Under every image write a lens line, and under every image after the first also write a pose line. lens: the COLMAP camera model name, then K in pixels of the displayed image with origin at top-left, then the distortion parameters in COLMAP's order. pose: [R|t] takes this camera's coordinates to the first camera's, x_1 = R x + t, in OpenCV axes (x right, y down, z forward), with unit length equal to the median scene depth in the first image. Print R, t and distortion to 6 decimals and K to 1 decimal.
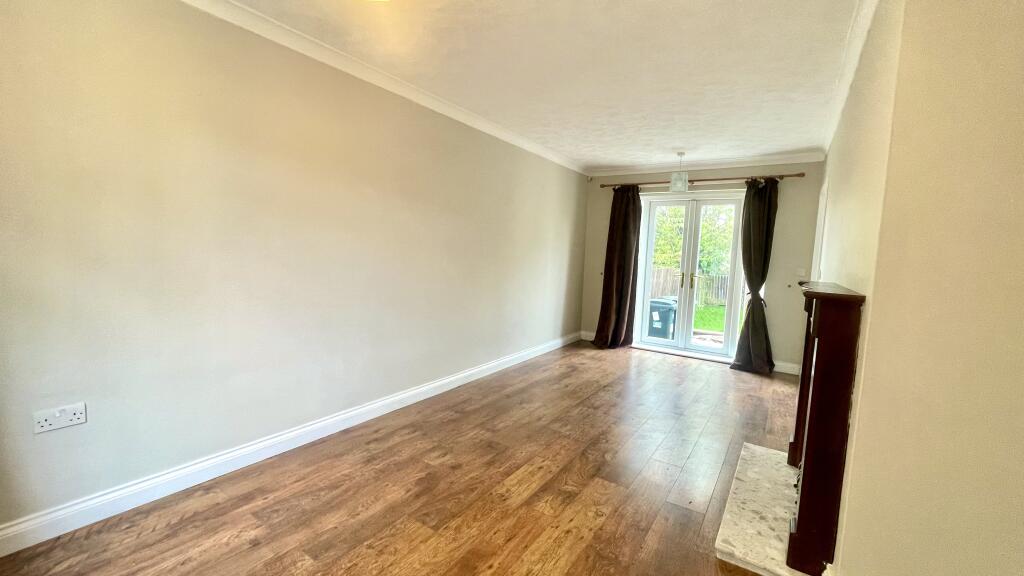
lens RADIAL K [[413.8, 0, 512.0], [0, 413.8, 288.0], [0, 0, 1]] dist [-0.000629, -0.000149]
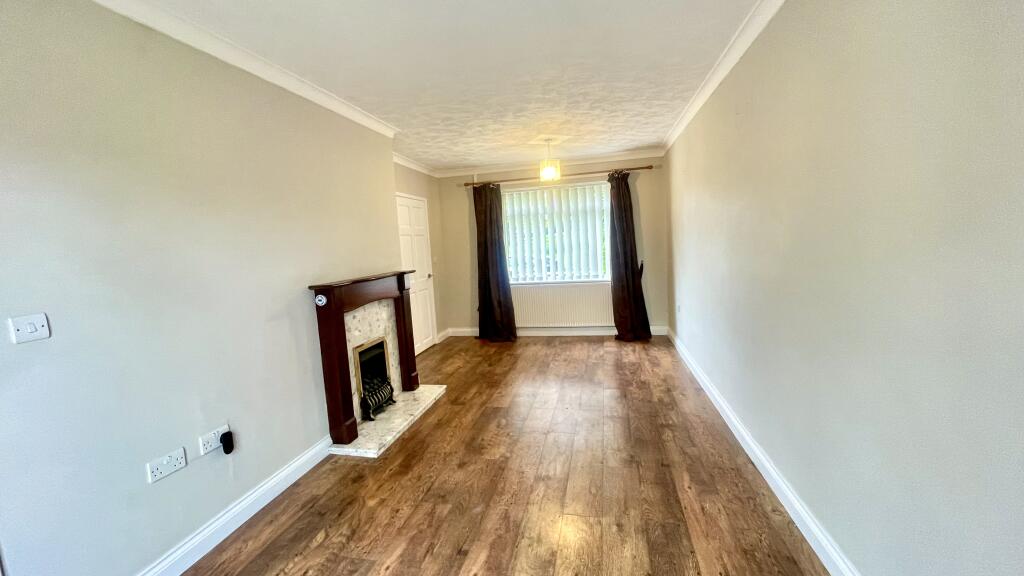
lens RADIAL K [[413.8, 0, 512.0], [0, 413.8, 288.0], [0, 0, 1]] dist [-0.000629, -0.000149]
pose [[-0.930761, 0.054536, -0.361537, 0.578179], [-0.010154, 0.984576, 0.174660, -0.177468], [0.365486, 0.166238, -0.915852, 1.896462]]
